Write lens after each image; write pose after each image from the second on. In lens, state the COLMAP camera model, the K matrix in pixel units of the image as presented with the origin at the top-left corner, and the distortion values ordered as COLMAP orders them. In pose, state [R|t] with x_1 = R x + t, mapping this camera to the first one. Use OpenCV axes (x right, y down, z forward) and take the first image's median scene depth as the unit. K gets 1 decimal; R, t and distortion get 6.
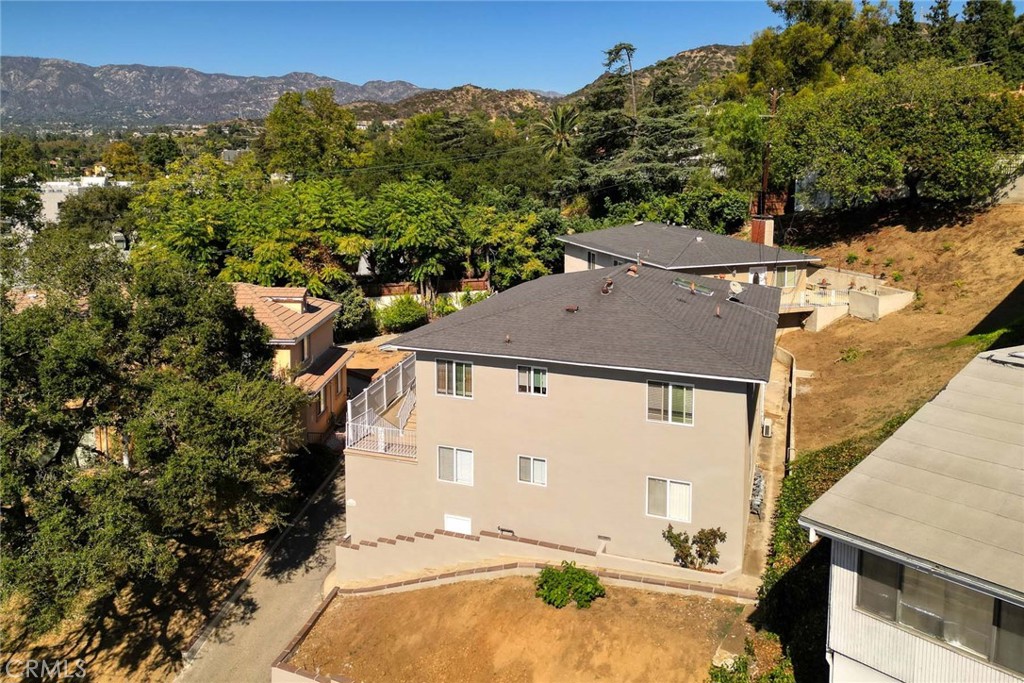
lens RADIAL K [[842.8, 0, 422.9], [0, 842.8, 322.9], [0, 0, 1]] dist [0.055744, -0.033420]
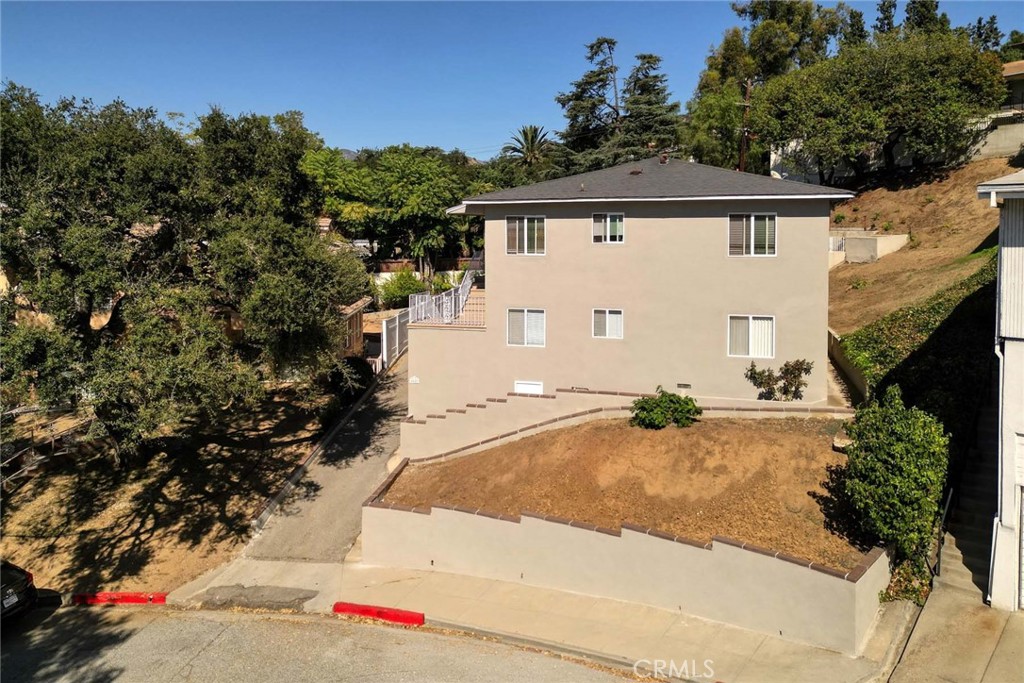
lens RADIAL K [[842.8, 0, 445.7], [0, 842.8, 309.8], [0, 0, 1]] dist [0.055744, -0.033420]
pose [[0.996002, -0.012677, 0.088428, -0.131376], [0.020214, 0.996188, -0.084861, 0.212594], [-0.087015, 0.086309, 0.992461, 0.029882]]
